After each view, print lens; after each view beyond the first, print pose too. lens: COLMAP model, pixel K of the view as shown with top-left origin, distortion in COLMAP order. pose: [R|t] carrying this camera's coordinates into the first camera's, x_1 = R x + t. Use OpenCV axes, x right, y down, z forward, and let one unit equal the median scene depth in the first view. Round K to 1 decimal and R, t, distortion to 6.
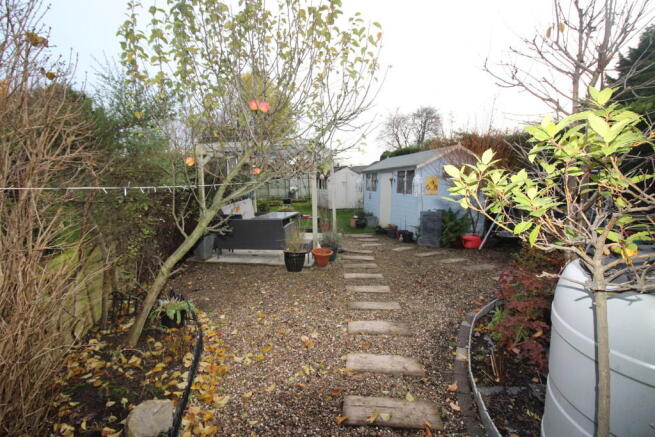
lens RADIAL K [[301.4, 0, 329.3], [0, 301.4, 218.3], [0, 0, 1]] dist [0.000314, 0.000069]
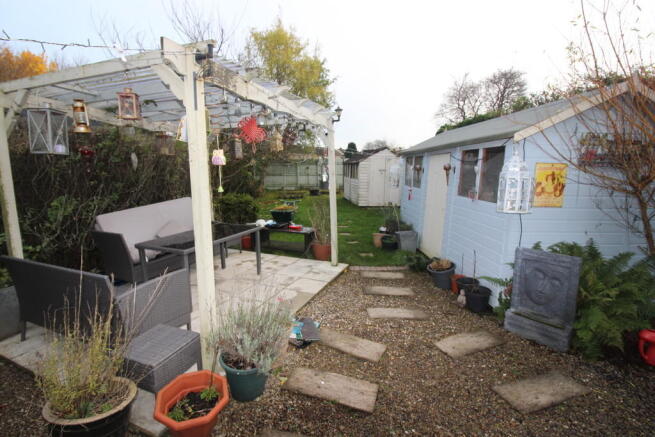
lens RADIAL K [[301.4, 0, 324.4], [0, 301.4, 218.9], [0, 0, 1]] dist [0.000314, 0.000069]
pose [[0.980642, 0.045253, -0.190508, 0.093543], [-0.035573, 0.997911, 0.053929, -0.057186], [0.192551, -0.046108, 0.980203, 0.418350]]
